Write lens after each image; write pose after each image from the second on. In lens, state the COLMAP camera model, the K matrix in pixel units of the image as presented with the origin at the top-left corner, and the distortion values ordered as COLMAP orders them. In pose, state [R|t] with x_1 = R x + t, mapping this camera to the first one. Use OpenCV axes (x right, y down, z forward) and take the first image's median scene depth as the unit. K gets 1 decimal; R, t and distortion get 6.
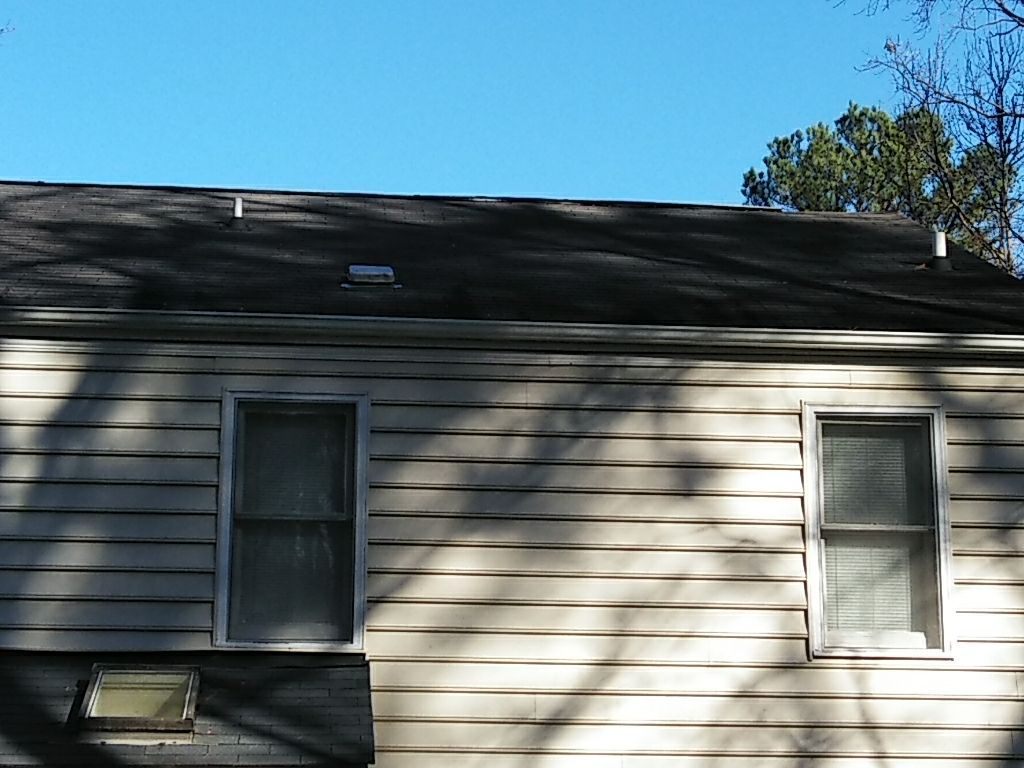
lens RADIAL K [[2030.7, 0, 486.4], [0, 2030.7, 383.3], [0, 0, 1]] dist [0.098810, 0.049130]
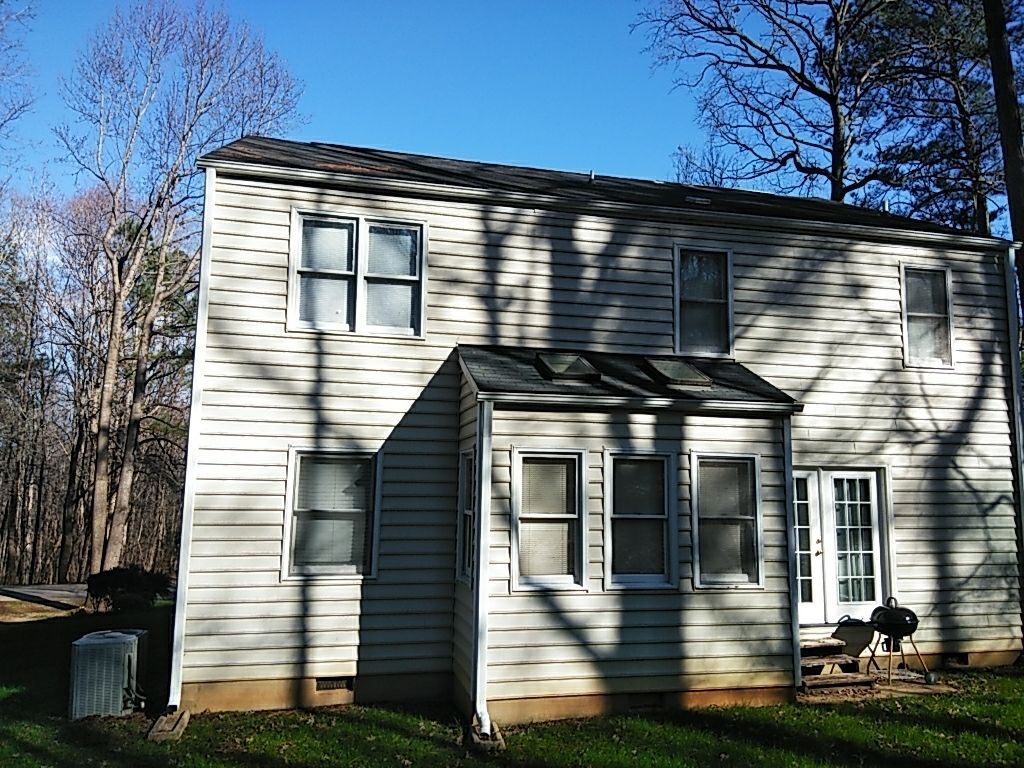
lens RADIAL K [[776.0, 0, 512.0], [0, 776.0, 384.0], [0, 0, 1]] dist [0.116215, -0.178694]
pose [[0.988273, 0.027574, 0.150184, -0.435024], [-0.044817, 0.992622, 0.112662, 0.069296], [-0.145969, -0.118072, 0.982218, 0.145825]]
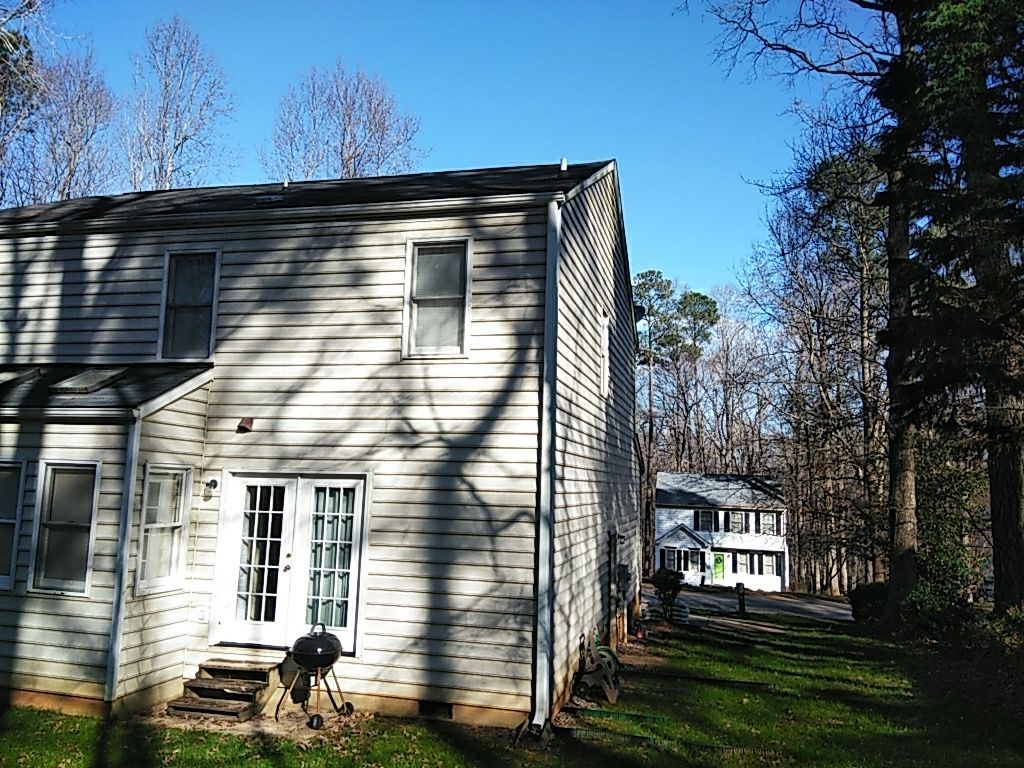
lens RADIAL K [[776.0, 0, 512.0], [0, 776.0, 384.0], [0, 0, 1]] dist [0.116215, -0.178694]
pose [[0.945035, -0.017999, -0.326473, 0.522102], [0.053356, 0.993589, 0.099670, 0.084817], [0.322586, -0.111611, 0.939937, 0.277743]]
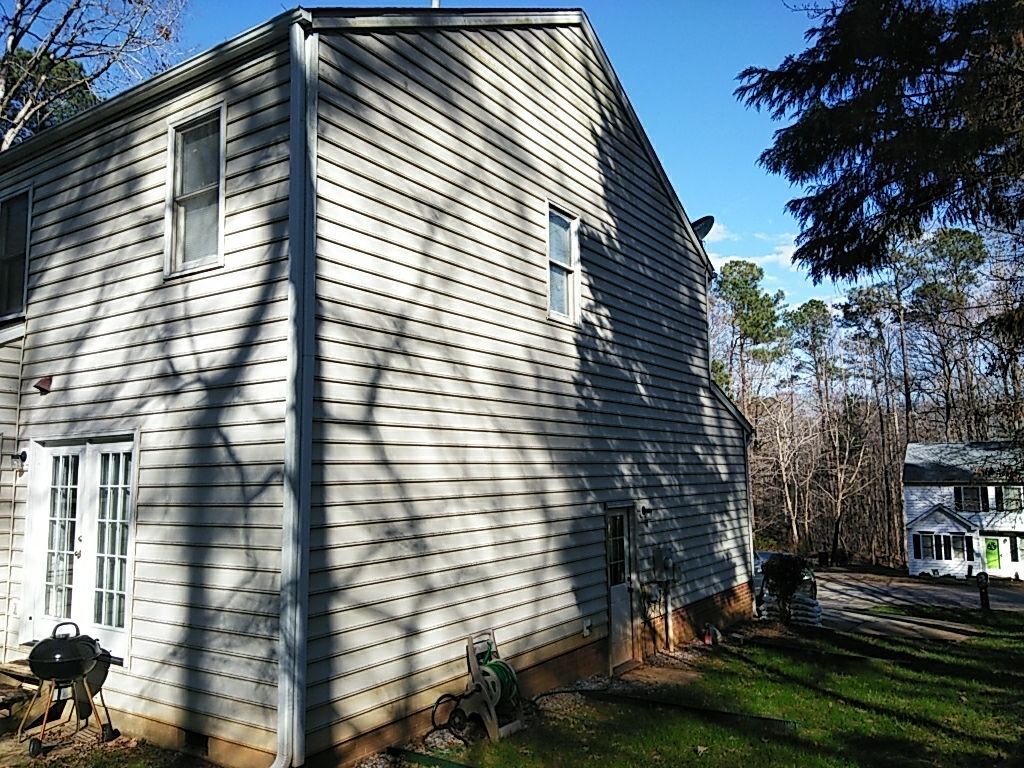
lens RADIAL K [[776.0, 0, 512.0], [0, 776.0, 384.0], [0, 0, 1]] dist [0.116215, -0.178694]
pose [[0.784473, -0.084688, -0.614354, 0.737770], [0.164644, 0.983524, 0.074657, 0.211020], [0.597909, -0.159716, 0.785491, 0.659544]]
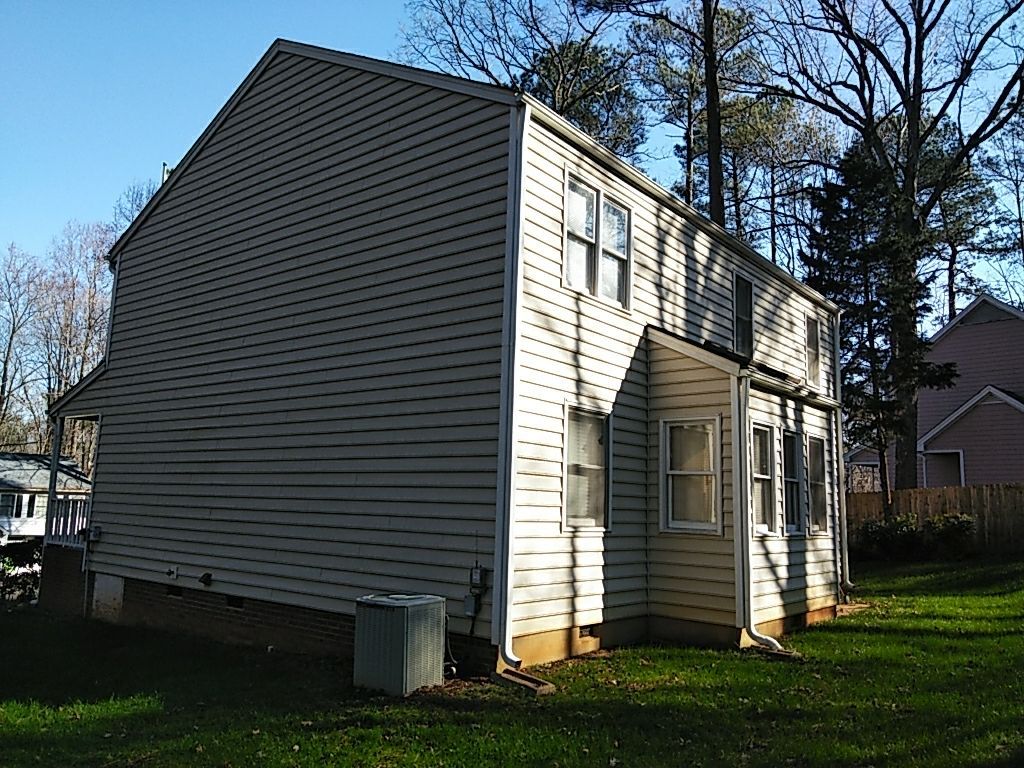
lens RADIAL K [[776.0, 0, 512.0], [0, 776.0, 384.0], [0, 0, 1]] dist [0.116215, -0.178694]
pose [[0.685101, 0.125440, 0.717566, -1.115361], [-0.201923, 0.979163, 0.021617, 0.202732], [-0.699903, -0.159702, 0.696155, 0.424338]]
